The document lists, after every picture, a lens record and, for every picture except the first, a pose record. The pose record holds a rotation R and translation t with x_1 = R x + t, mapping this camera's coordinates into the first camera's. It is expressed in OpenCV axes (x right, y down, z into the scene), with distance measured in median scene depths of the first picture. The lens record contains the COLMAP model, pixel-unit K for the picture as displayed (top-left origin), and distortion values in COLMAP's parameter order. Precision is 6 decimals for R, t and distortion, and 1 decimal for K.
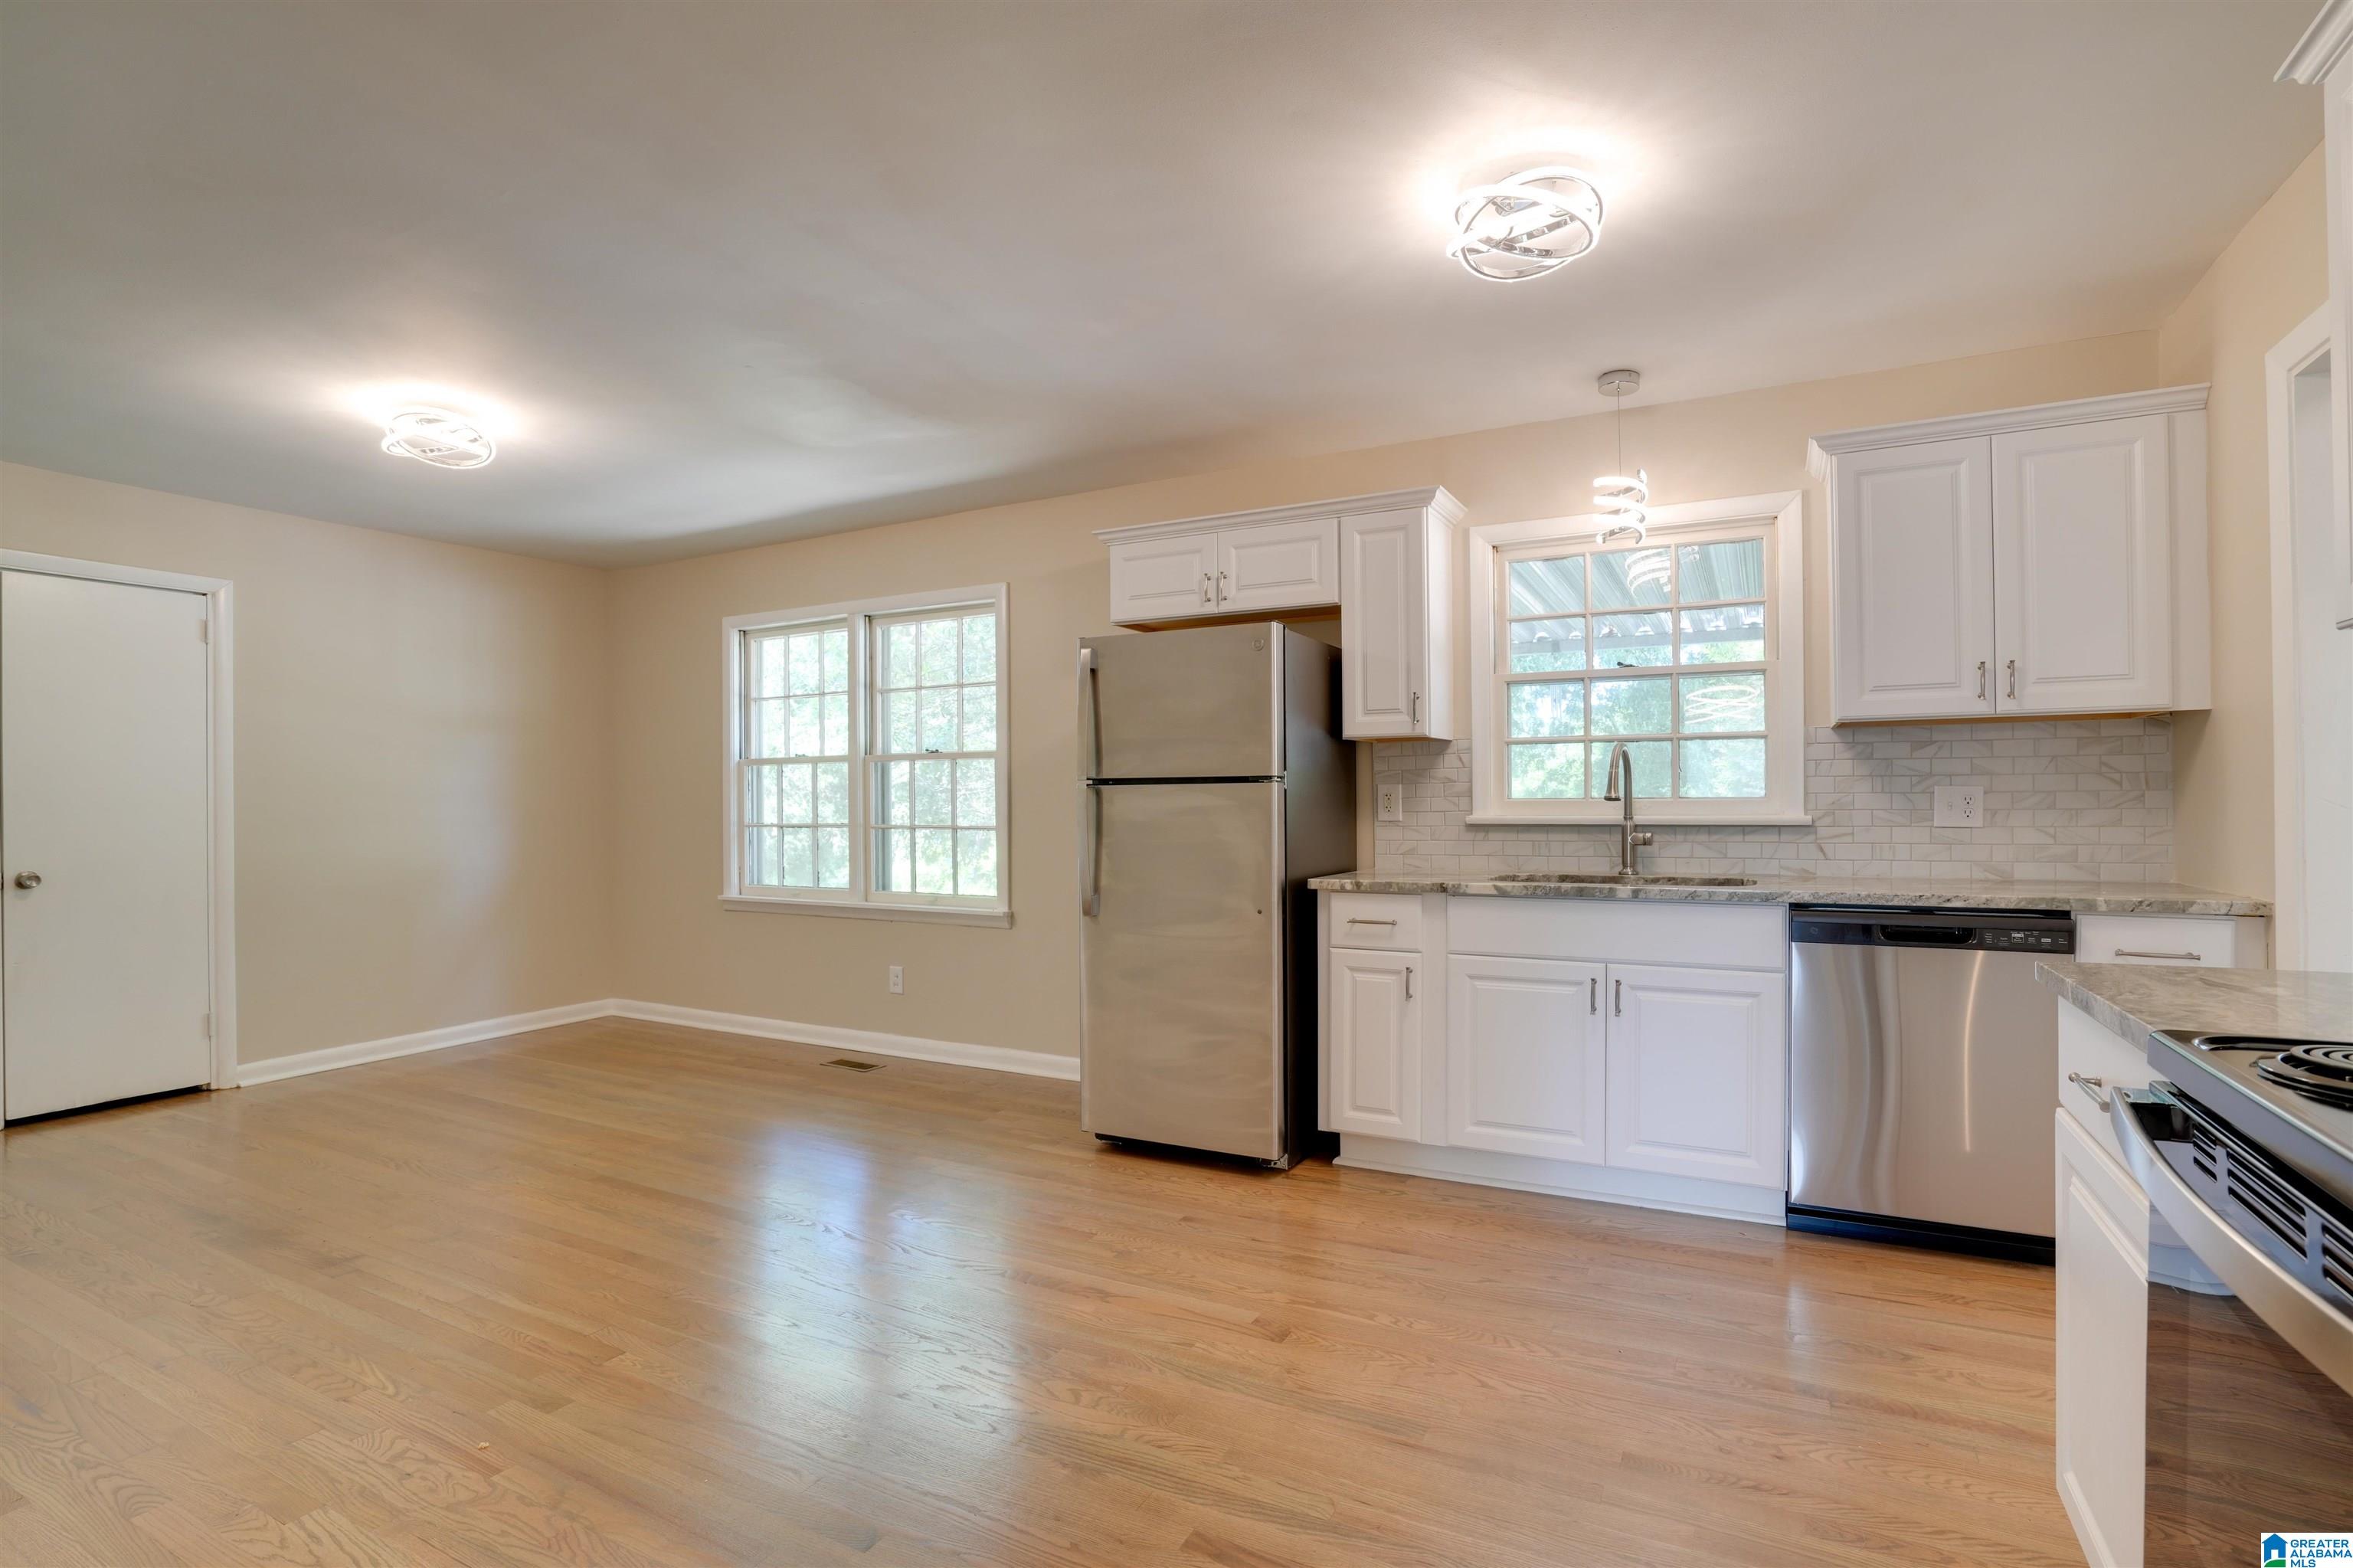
lens RADIAL K [[1112.4, 0, 1186.6], [0, 1112.4, 801.0], [0, 0, 1]] dist [-0.059216, 0.023198]
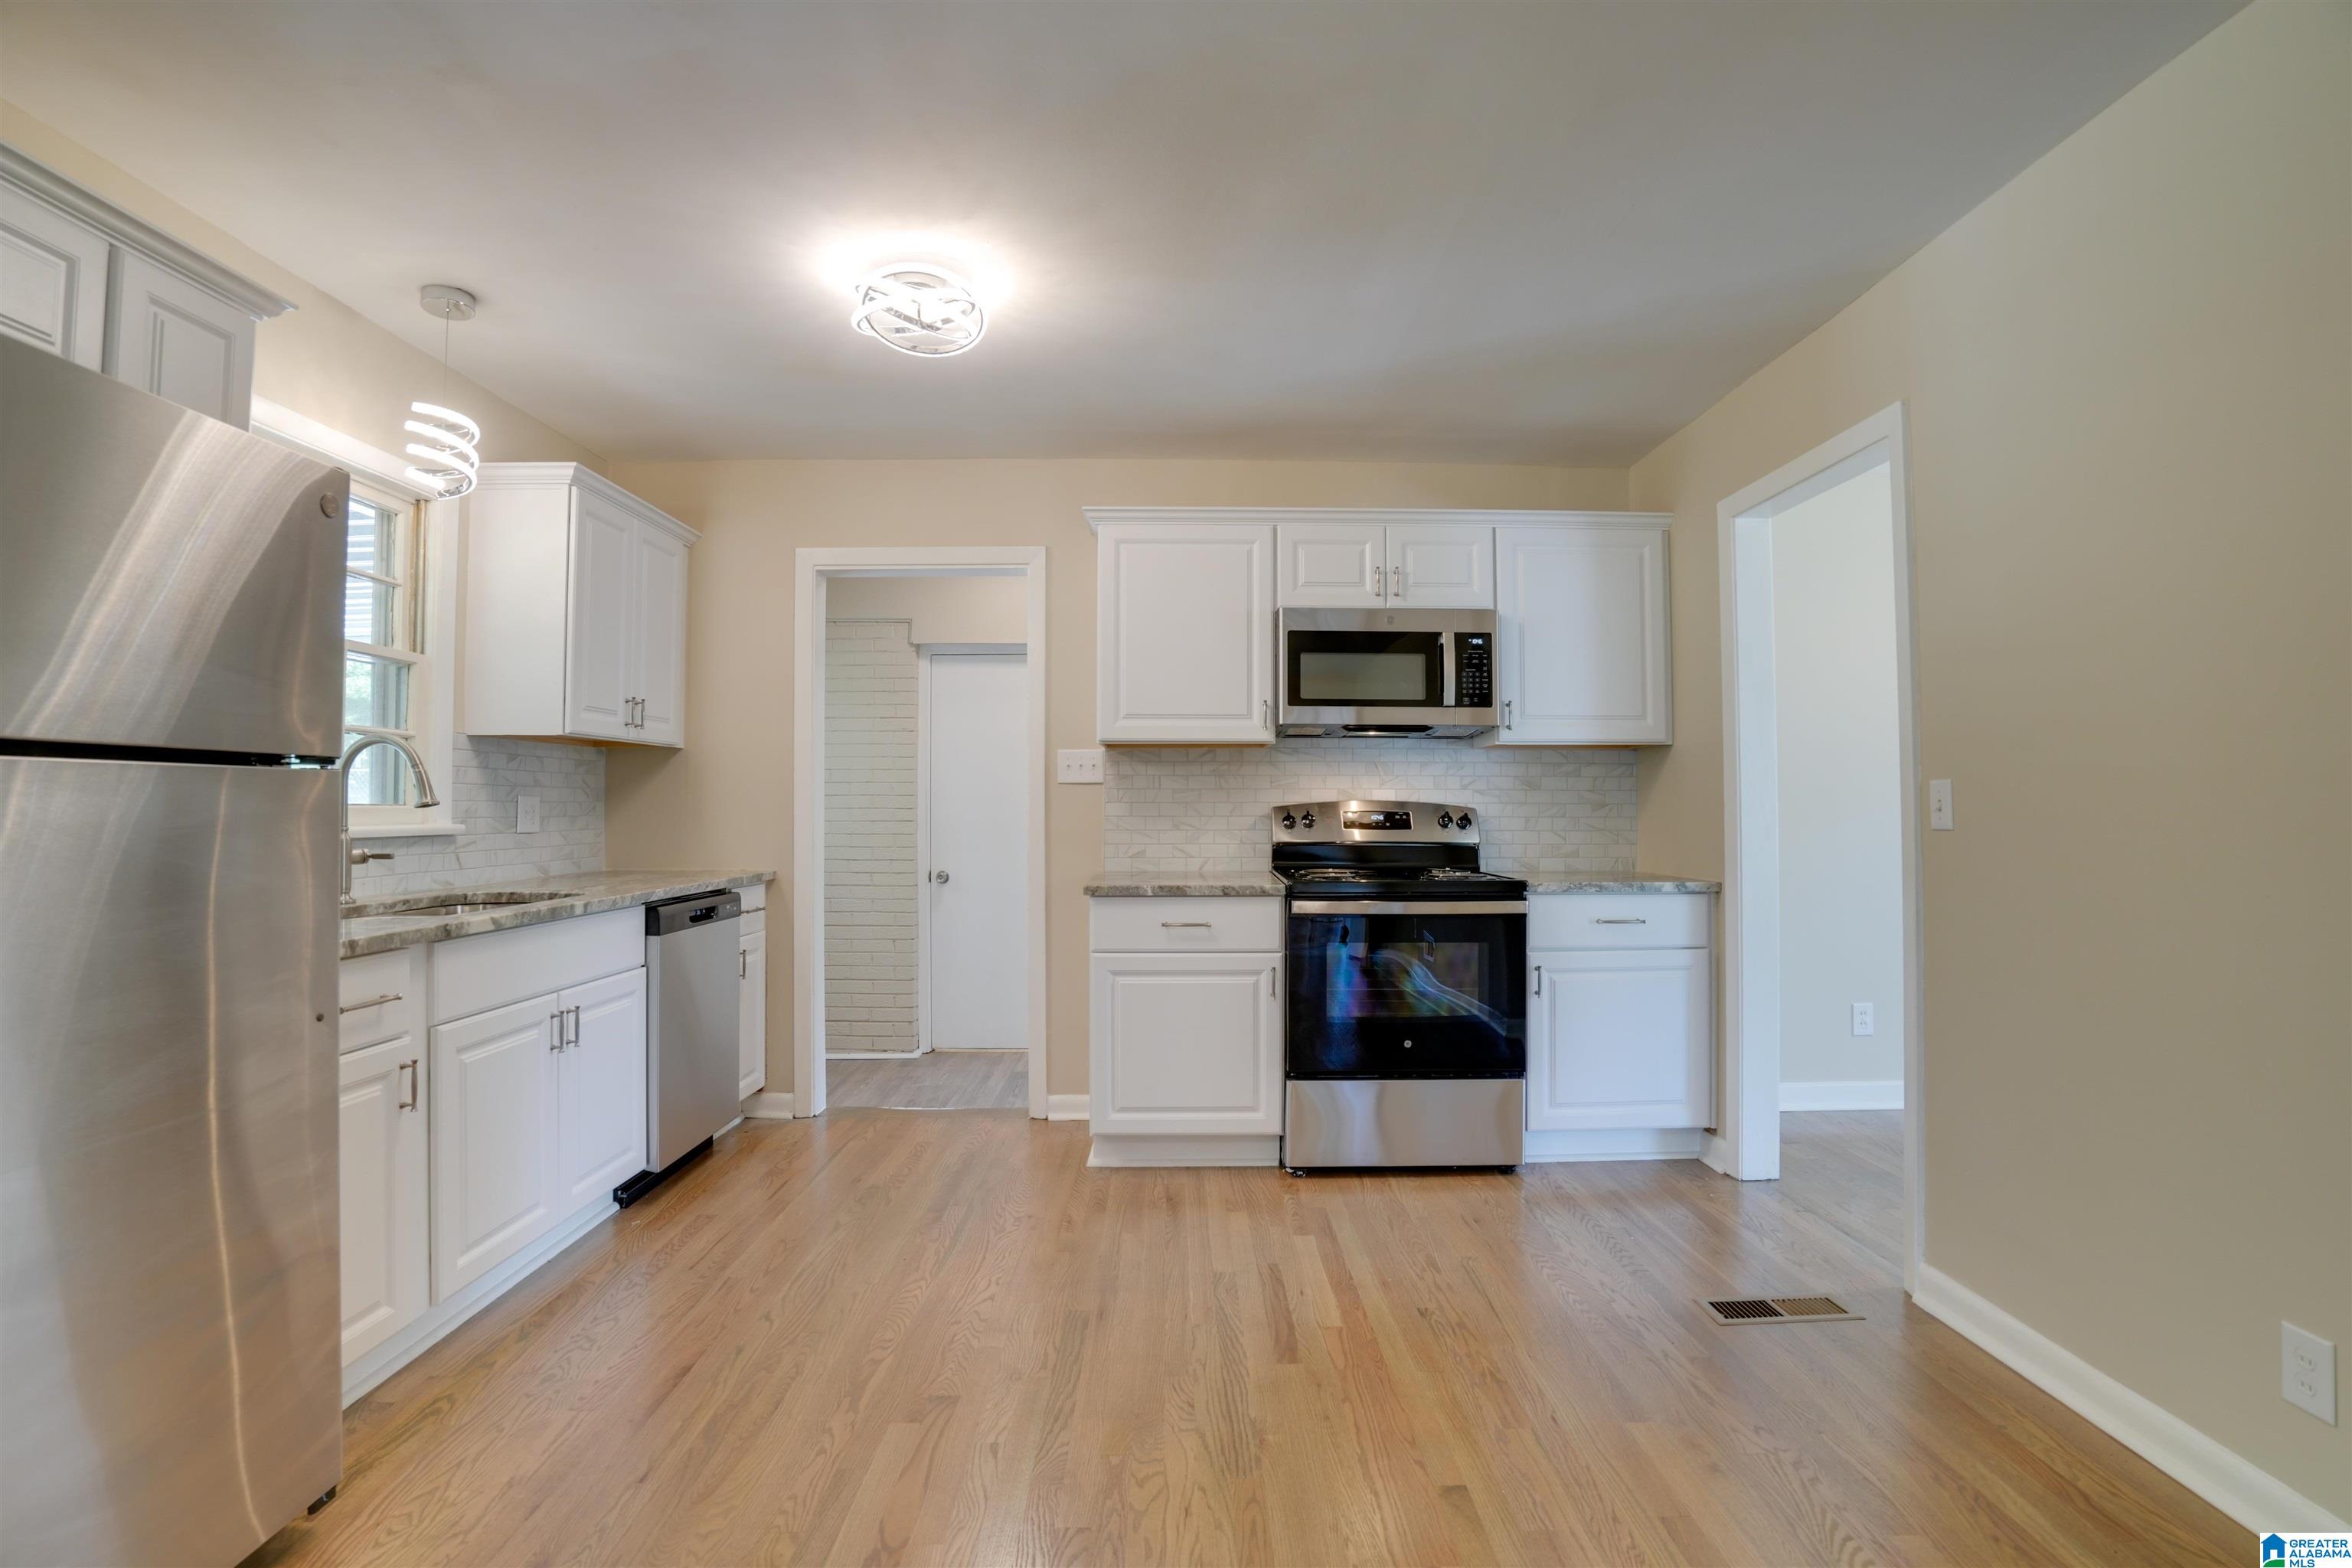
lens RADIAL K [[1116.3, 0, 1200.4], [0, 1116.3, 777.1], [0, 0, 1]] dist [-0.082787, 0.031375]
pose [[-0.485729, 0.030364, 0.873582, -0.549568], [0.003559, 0.999457, -0.032760, 0.005173], [-0.874102, -0.012803, -0.485573, 0.851059]]
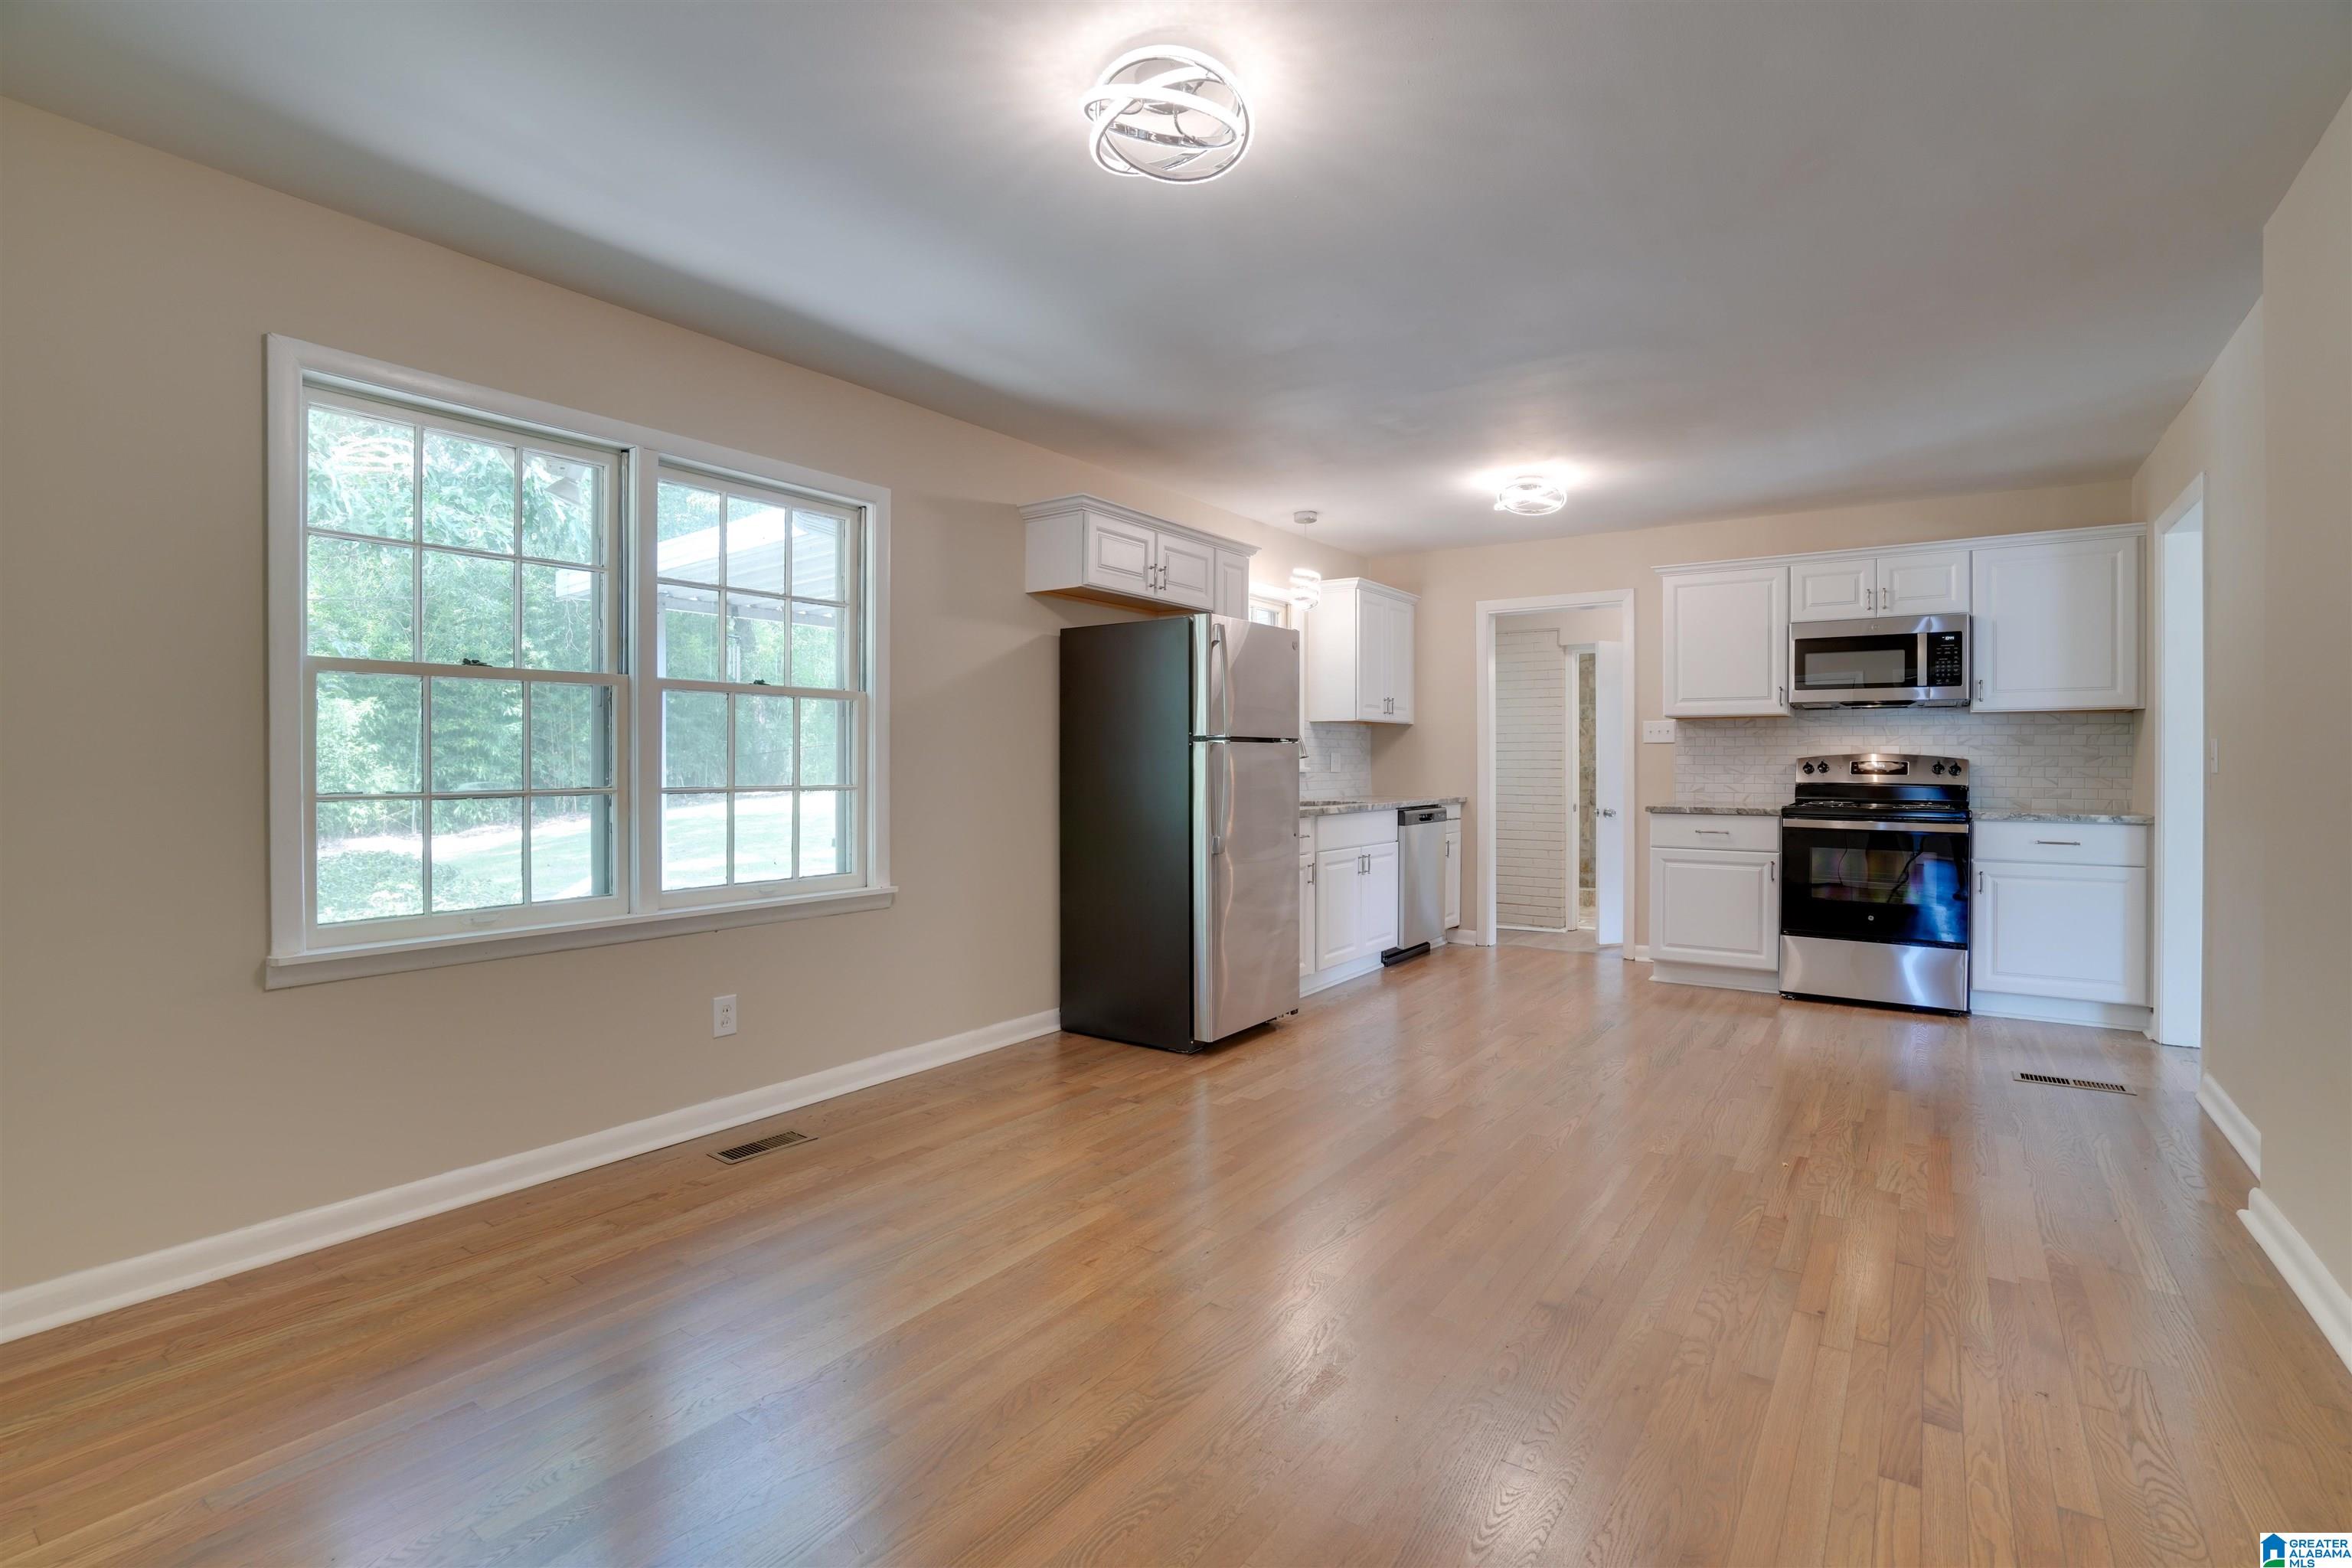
lens RADIAL K [[1086.7, 0, 1185.0], [0, 1086.7, 769.7], [0, 0, 1]] dist [-0.057503, 0.020882]
pose [[0.126922, -0.001409, 0.991912, -1.271499], [-0.001420, 0.999998, 0.001602, 0.013955], [-0.991912, -0.001612, 0.126920, 0.926966]]
